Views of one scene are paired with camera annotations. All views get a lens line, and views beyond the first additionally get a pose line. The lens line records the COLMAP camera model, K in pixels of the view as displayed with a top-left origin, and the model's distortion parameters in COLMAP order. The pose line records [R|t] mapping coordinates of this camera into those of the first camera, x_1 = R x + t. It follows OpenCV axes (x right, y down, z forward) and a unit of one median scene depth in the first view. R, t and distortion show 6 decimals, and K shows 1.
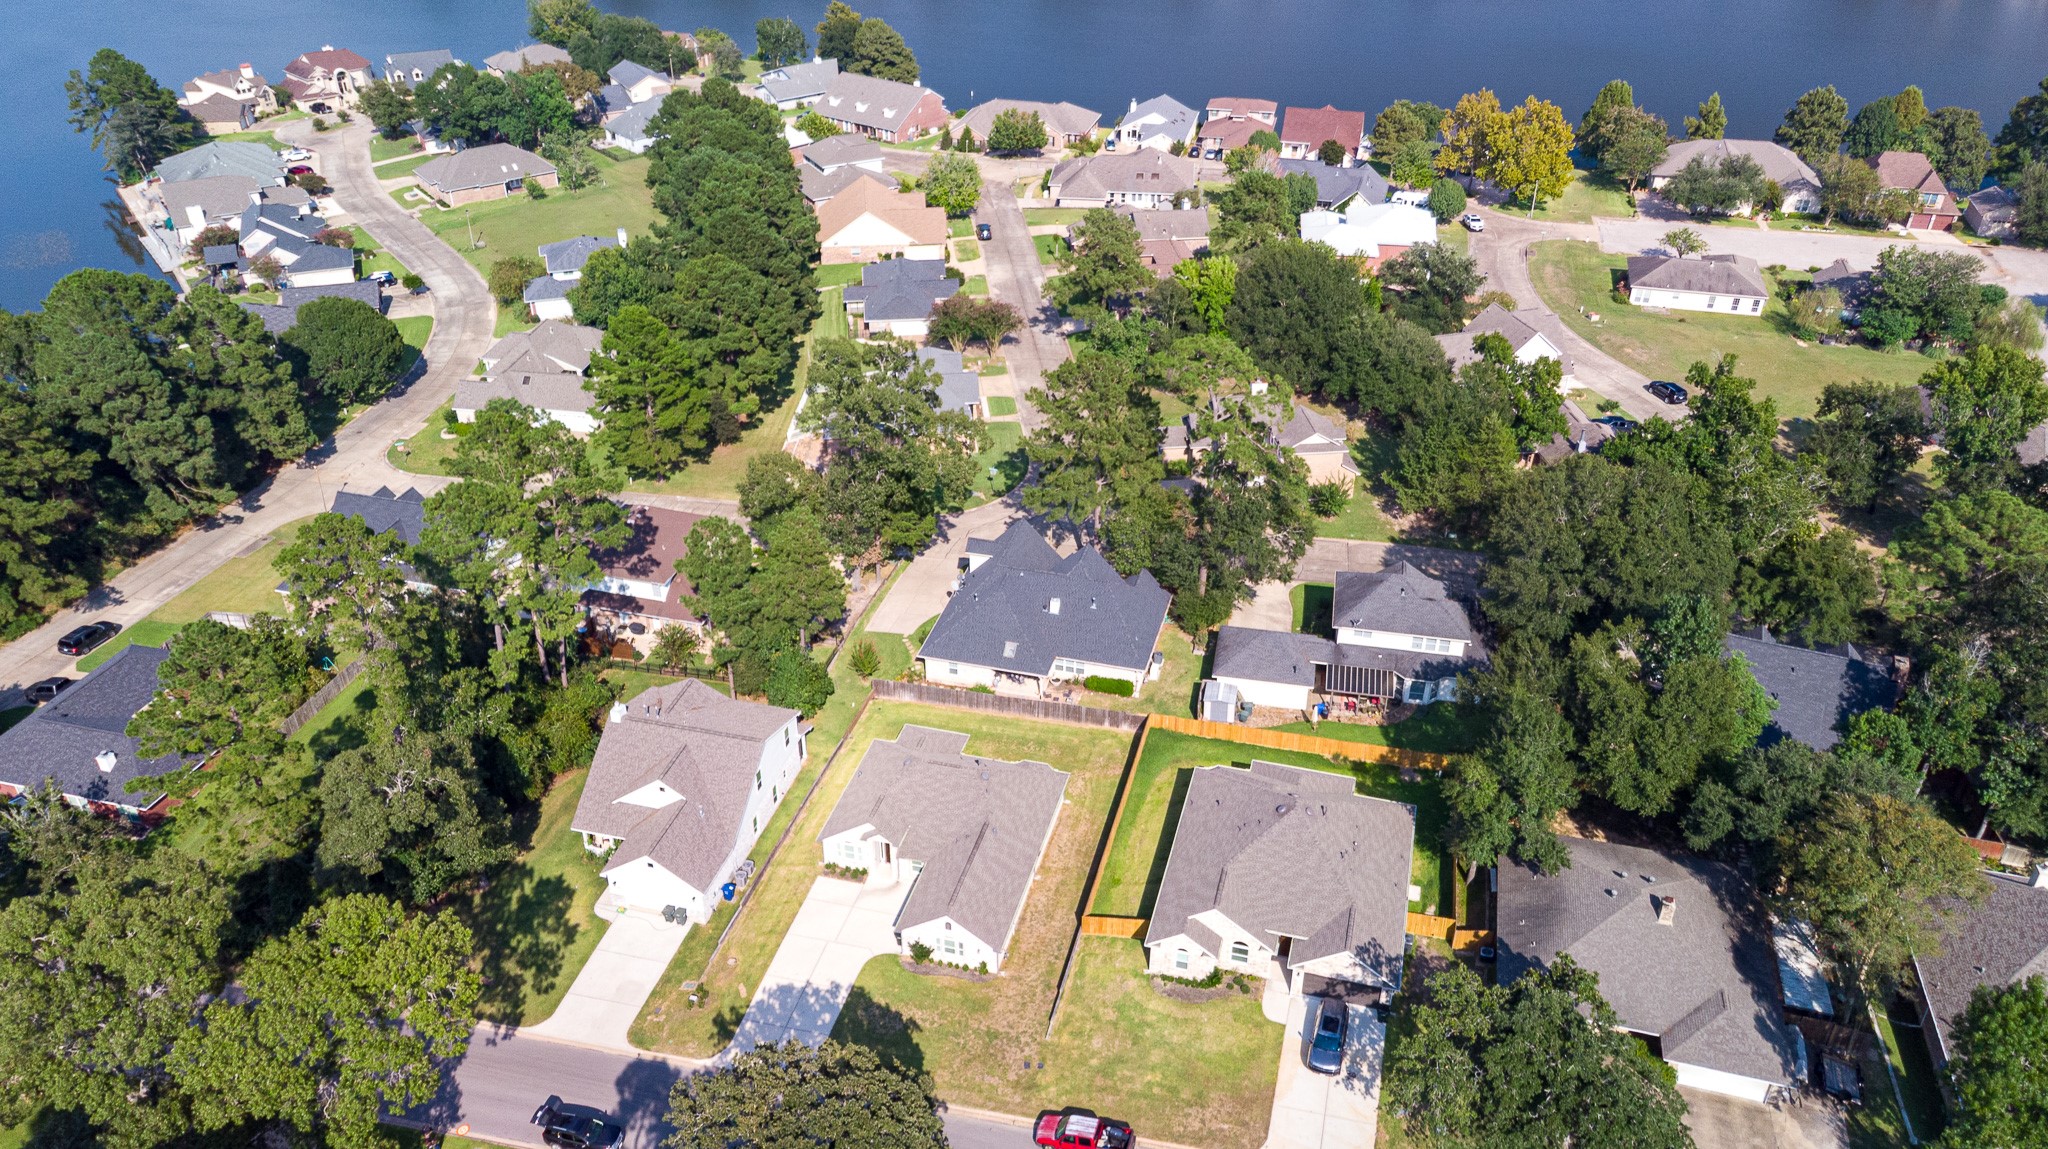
lens RADIAL K [[1503.3, 0, 1031.6], [0, 1503.3, 587.8], [0, 0, 1]] dist [0.007756, 0.078629]
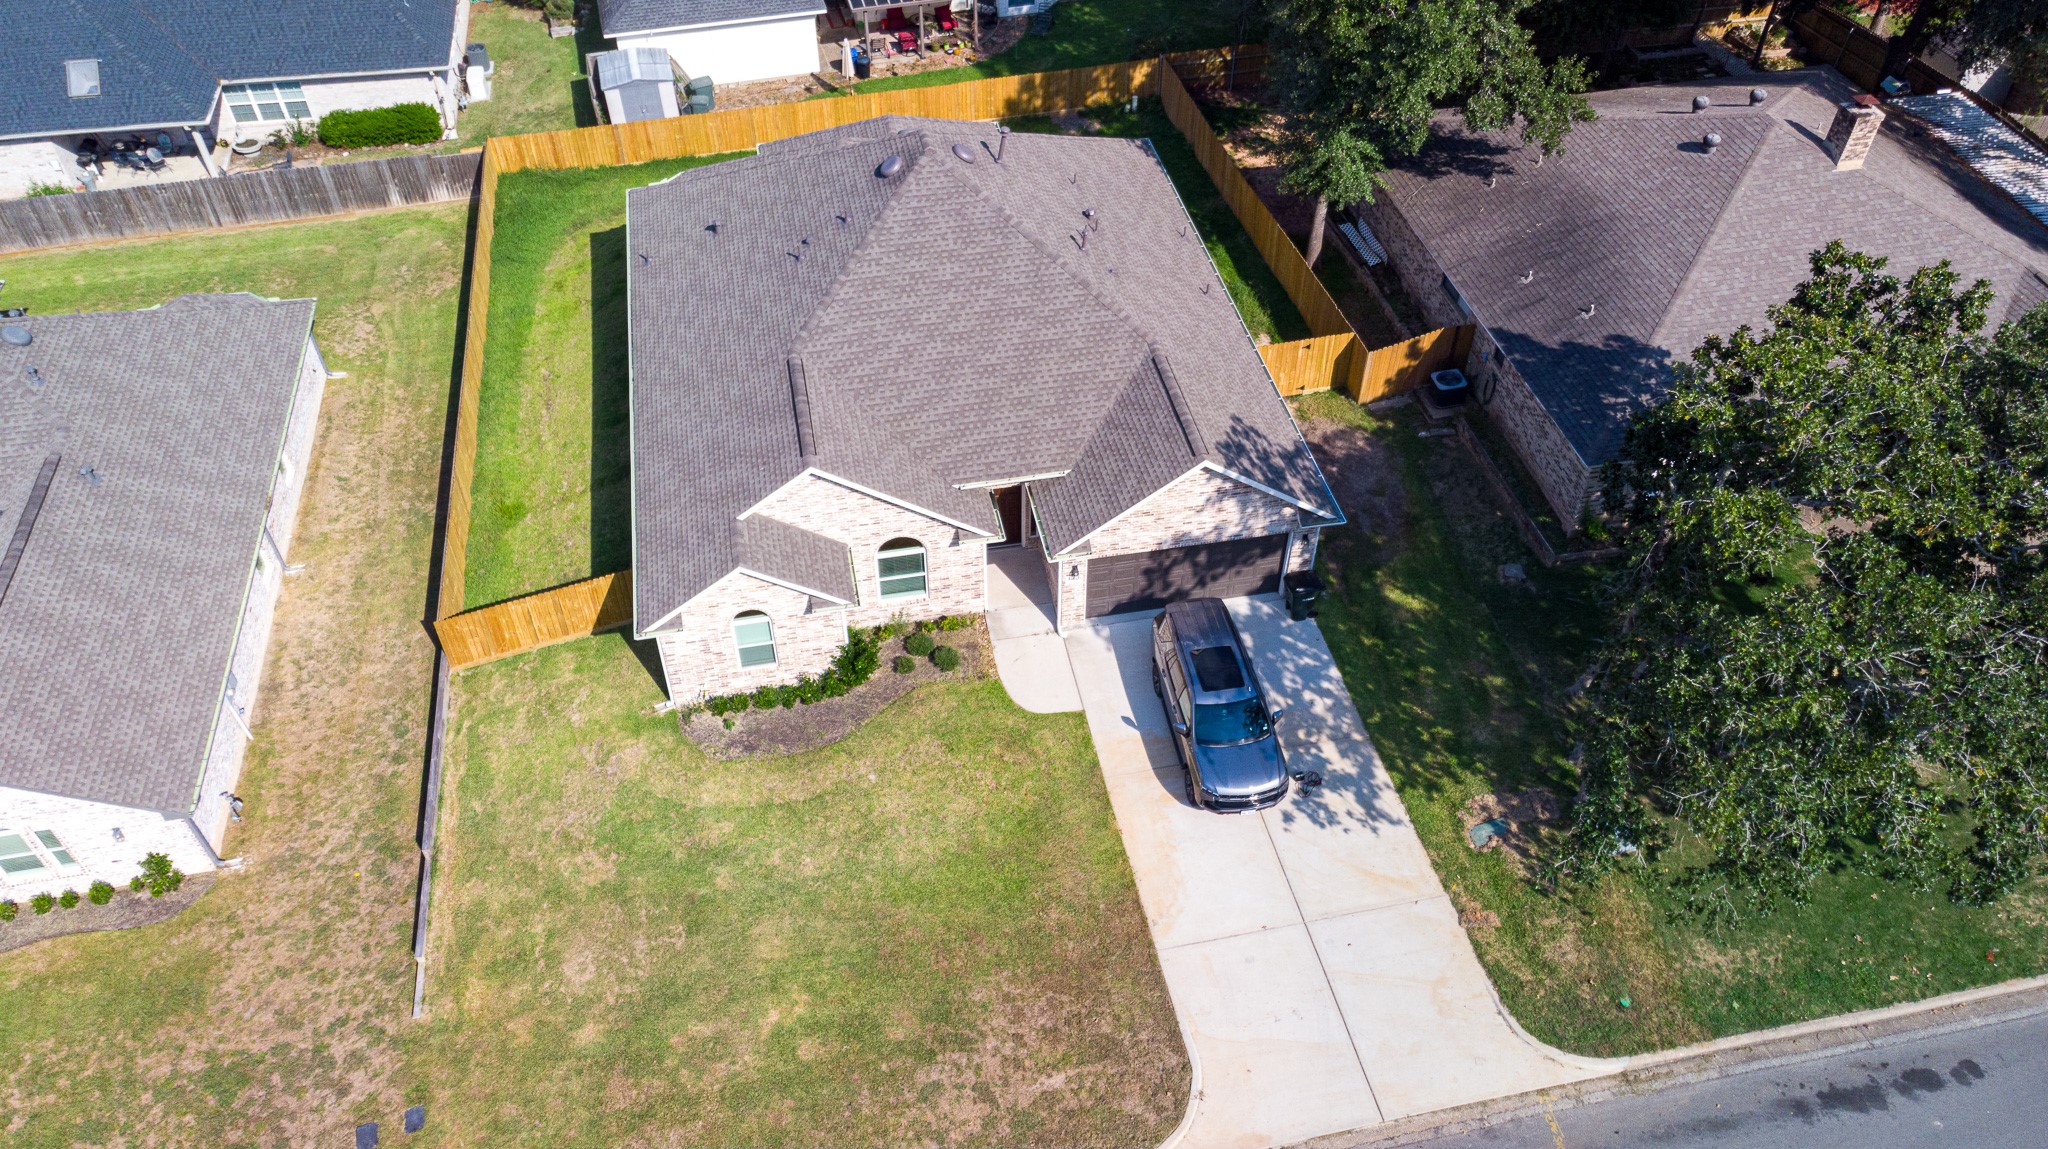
lens RADIAL K [[1503.3, 0, 1022.3], [0, 1503.3, 558.5], [0, 0, 1]] dist [0.007756, 0.078629]
pose [[0.894630, -0.310757, 0.321040, 0.025077], [0.241460, 0.940819, 0.237817, 0.080855], [-0.375944, -0.135240, 0.916721, 0.330966]]
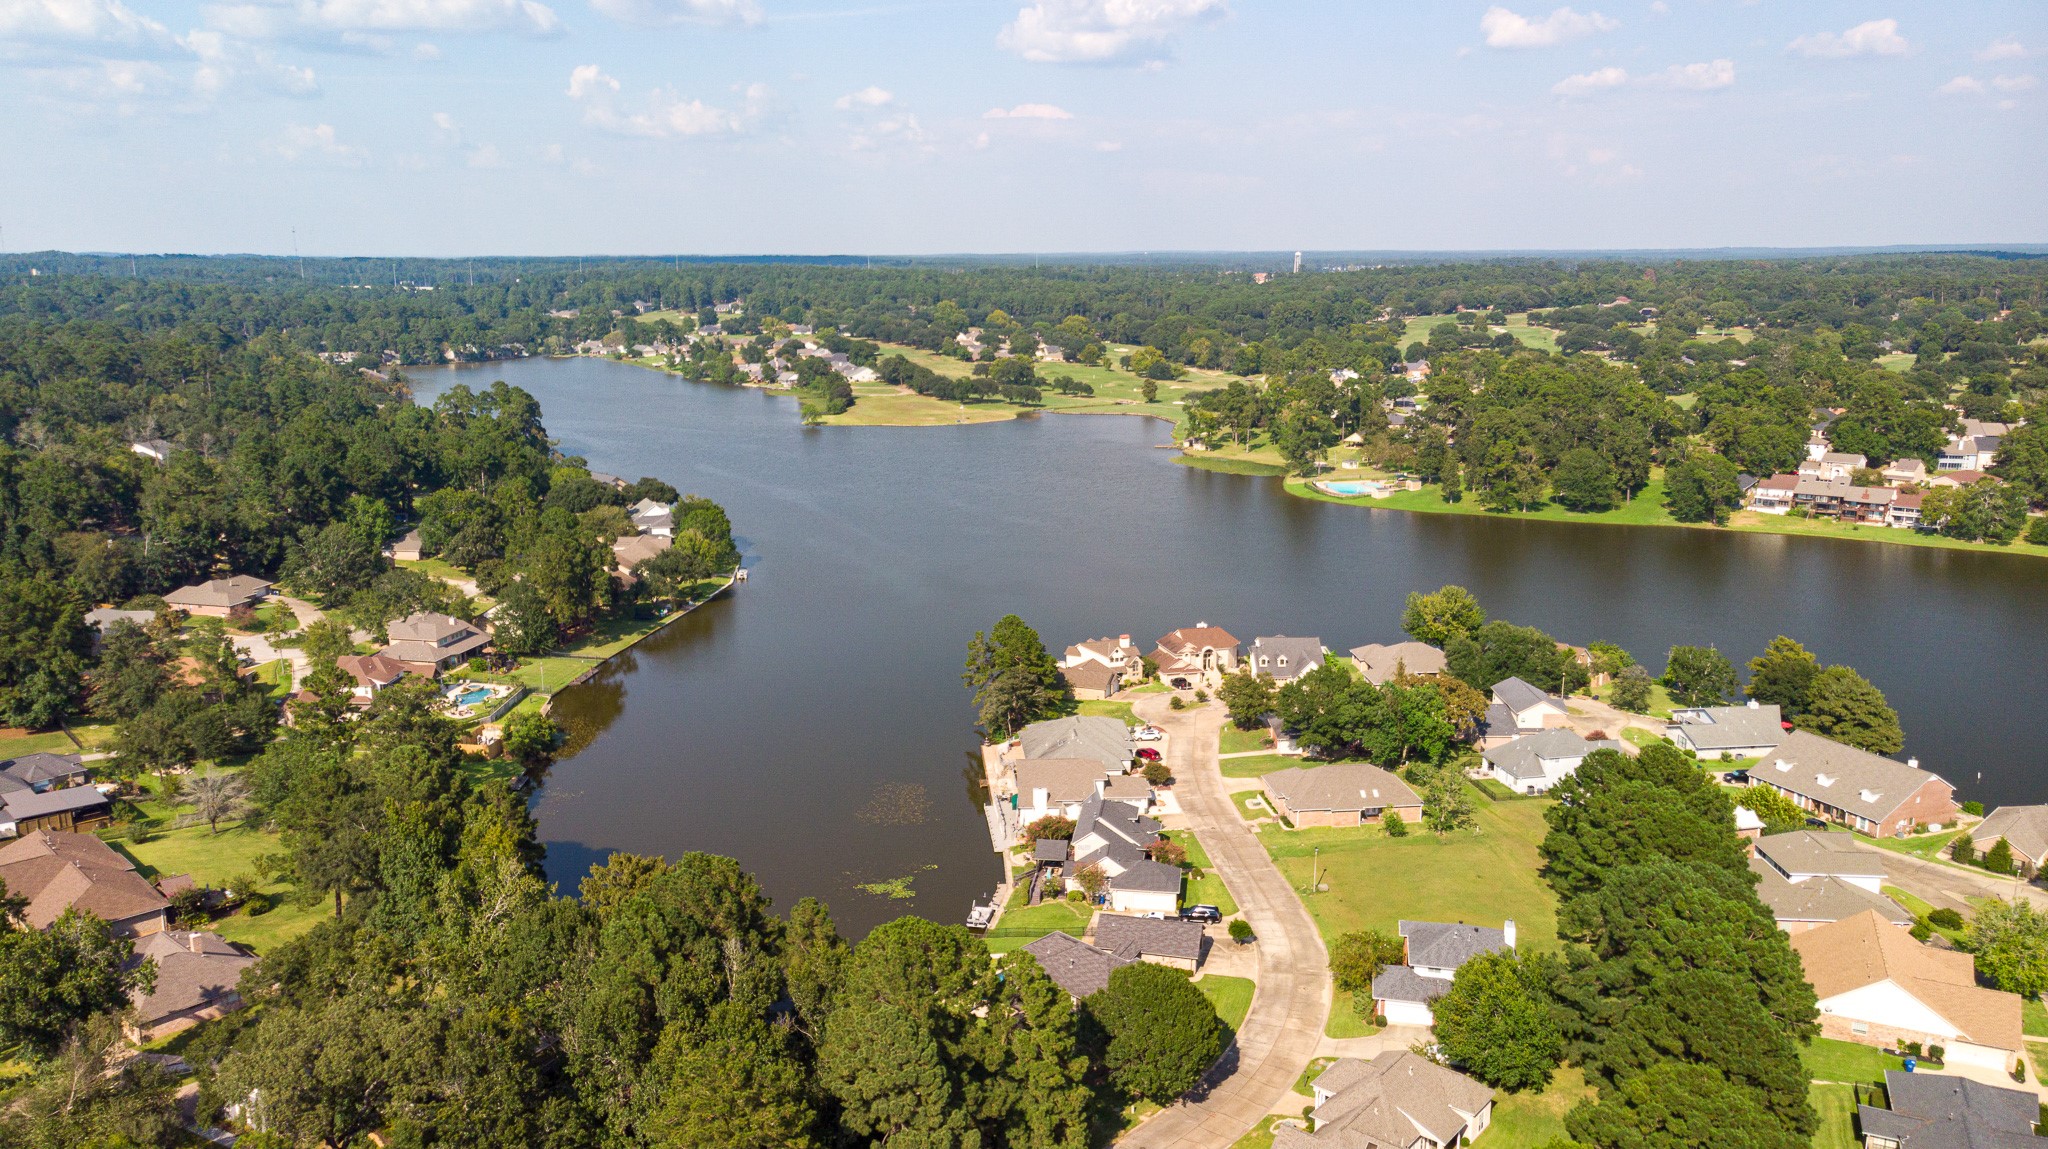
lens RADIAL K [[1503.3, 0, 1029.1], [0, 1503.3, 572.7], [0, 0, 1]] dist [0.007756, 0.078629]
pose [[0.866733, 0.104177, -0.487771, -0.141430], [-0.266371, 0.923484, -0.276085, -0.137202], [0.421687, 0.369221, 0.828164, 0.216470]]
